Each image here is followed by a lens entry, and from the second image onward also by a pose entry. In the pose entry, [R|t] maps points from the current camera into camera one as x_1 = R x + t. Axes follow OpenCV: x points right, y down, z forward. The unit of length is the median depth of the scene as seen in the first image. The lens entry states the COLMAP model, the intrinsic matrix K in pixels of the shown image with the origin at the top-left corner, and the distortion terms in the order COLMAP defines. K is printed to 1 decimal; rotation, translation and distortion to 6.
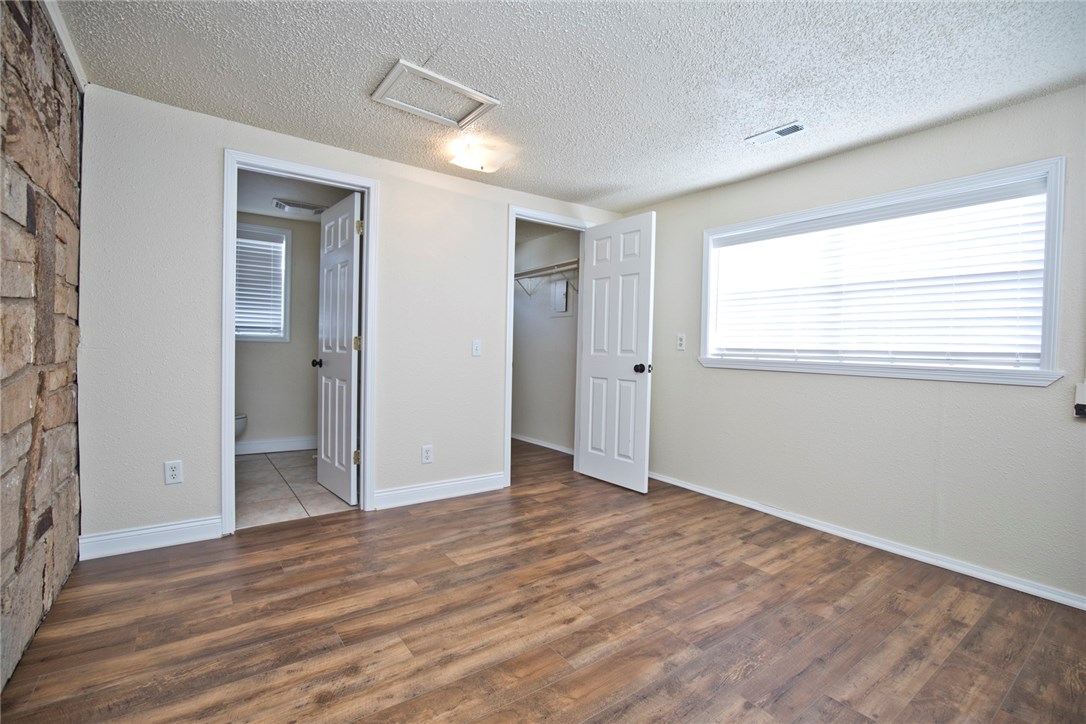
lens RADIAL K [[499.5, 0, 553.6], [0, 499.5, 358.1], [0, 0, 1]] dist [-0.028240, 0.005046]
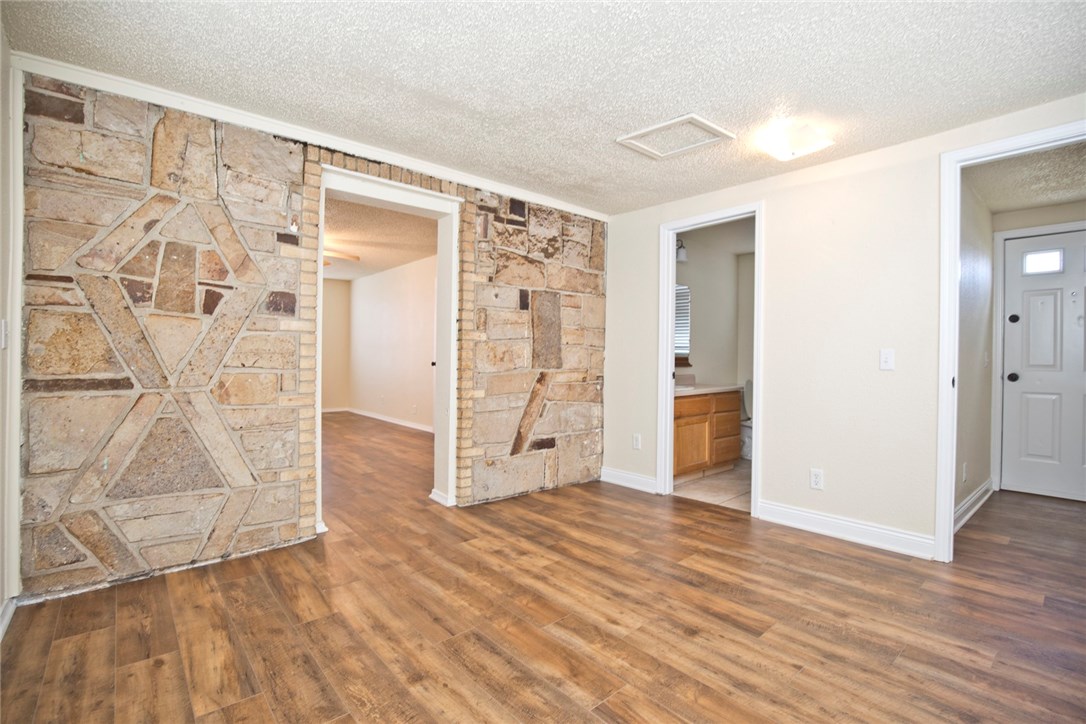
lens RADIAL K [[499.5, 0, 551.2], [0, 499.5, 362.7], [0, 0, 1]] dist [-0.028240, 0.005046]
pose [[0.080898, -0.018064, -0.996559, 0.865680], [-0.026718, 0.999437, -0.020285, 0.020731], [0.996364, 0.028267, 0.080369, 0.647288]]
